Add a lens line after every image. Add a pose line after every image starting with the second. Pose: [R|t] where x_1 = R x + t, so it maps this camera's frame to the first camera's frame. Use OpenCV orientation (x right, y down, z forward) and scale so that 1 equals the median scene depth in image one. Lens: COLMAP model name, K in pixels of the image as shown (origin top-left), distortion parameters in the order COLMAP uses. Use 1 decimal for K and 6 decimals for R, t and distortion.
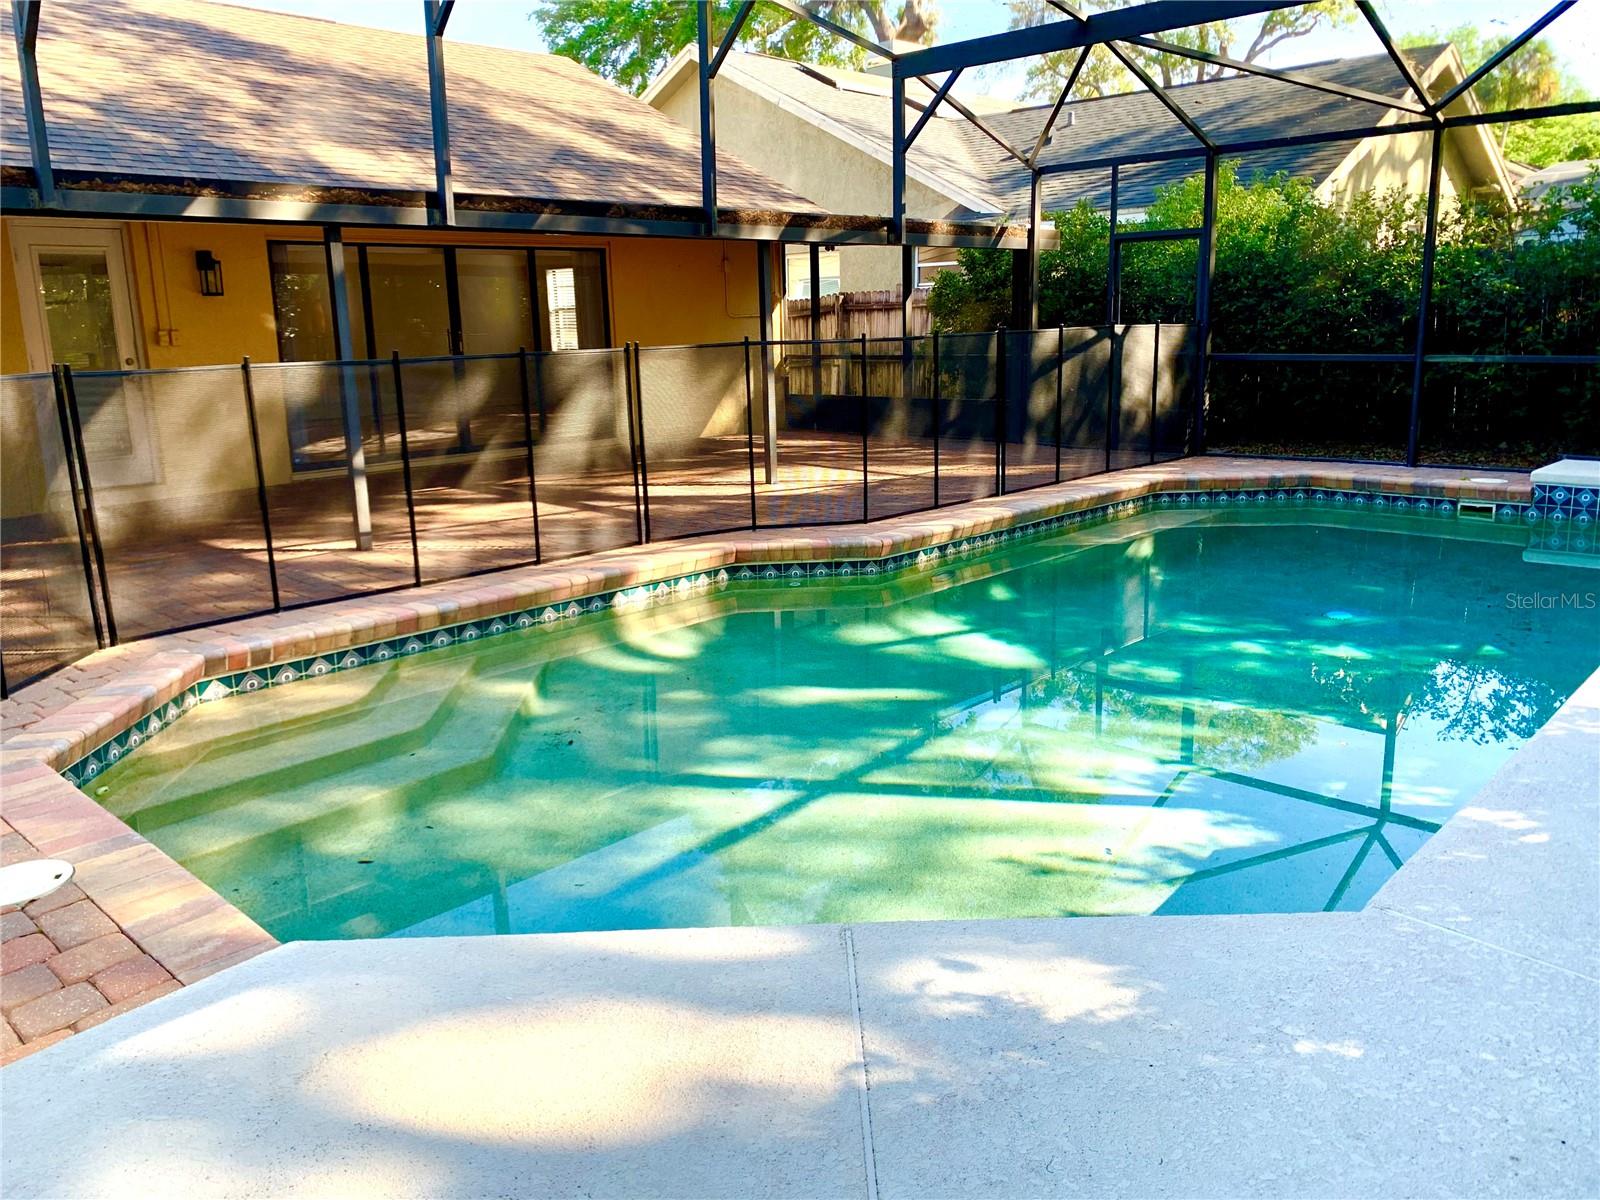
lens RADIAL K [[1243.1, 0, 798.5], [0, 1243.1, 603.7], [0, 0, 1]] dist [0.009615, 0.001560]
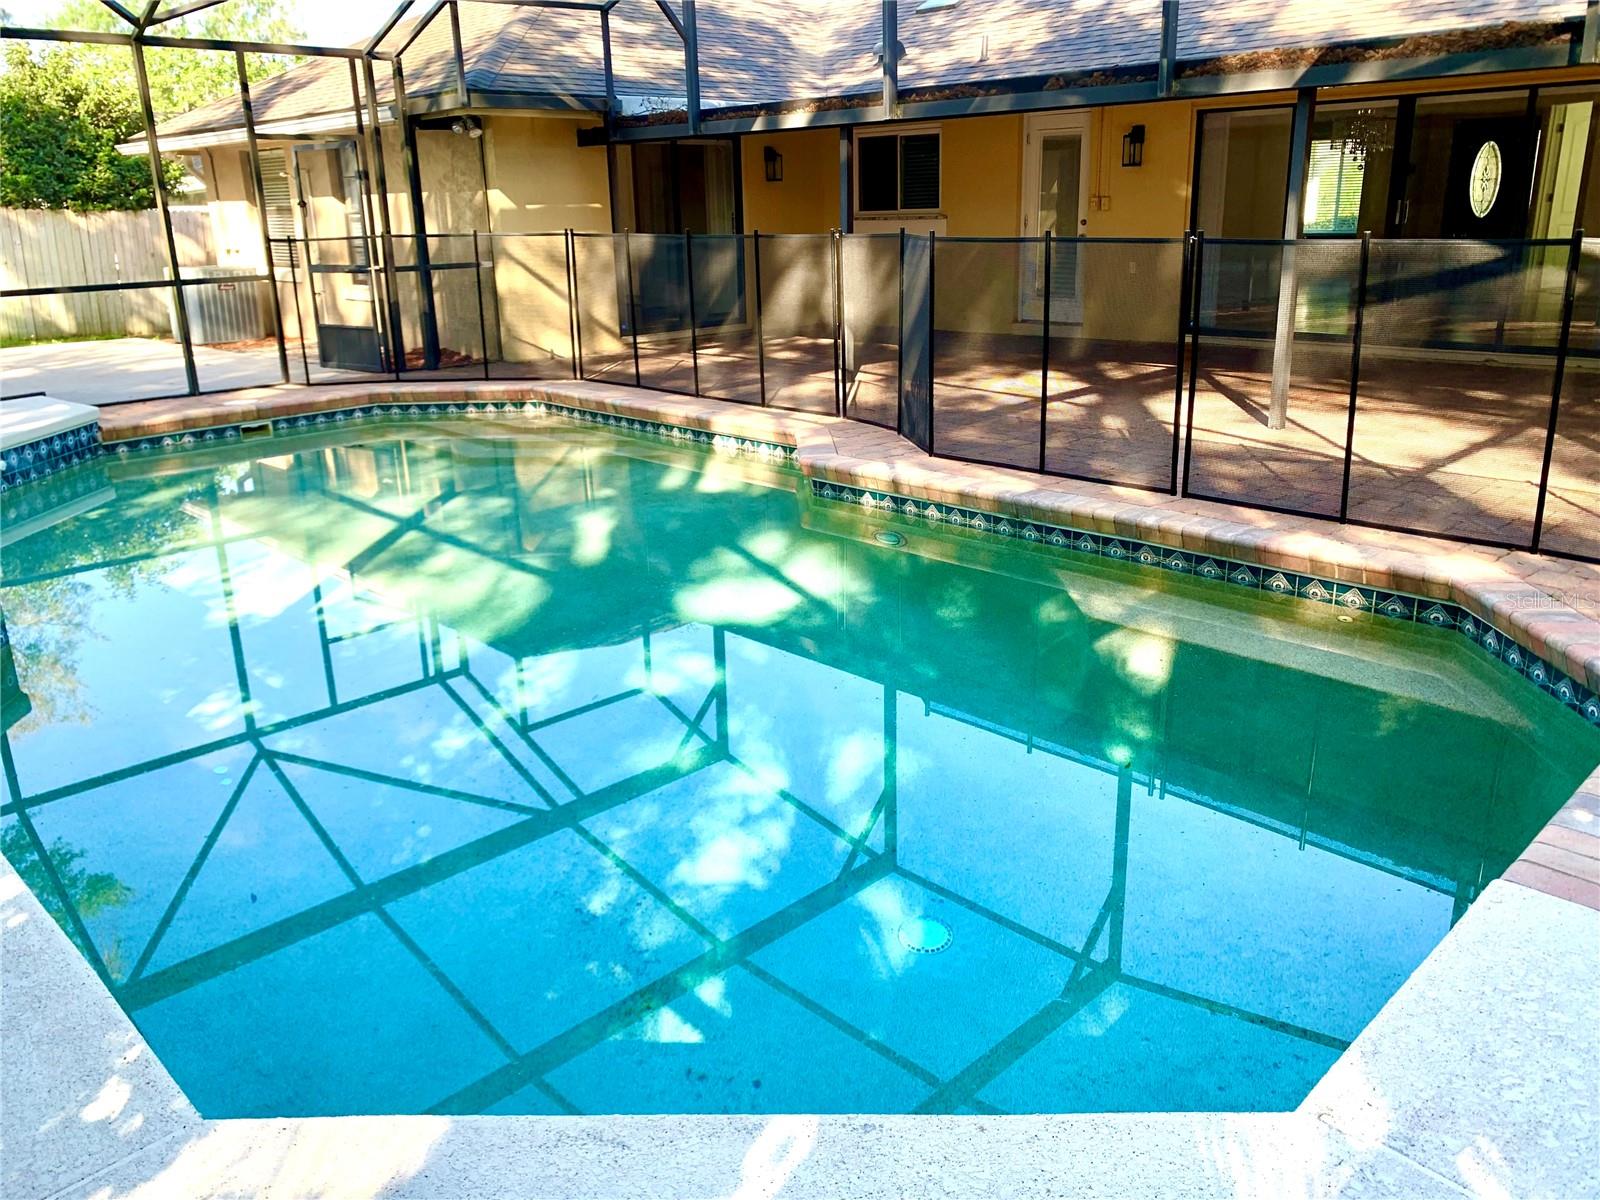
lens RADIAL K [[1243.1, 0, 798.3], [0, 1243.1, 592.9], [0, 0, 1]] dist [0.009615, 0.001560]
pose [[-0.043051, 0.325639, -0.944514, 1.001423], [-0.201589, 0.923114, 0.327449, -0.267242], [0.978524, 0.204501, 0.025904, 1.009430]]
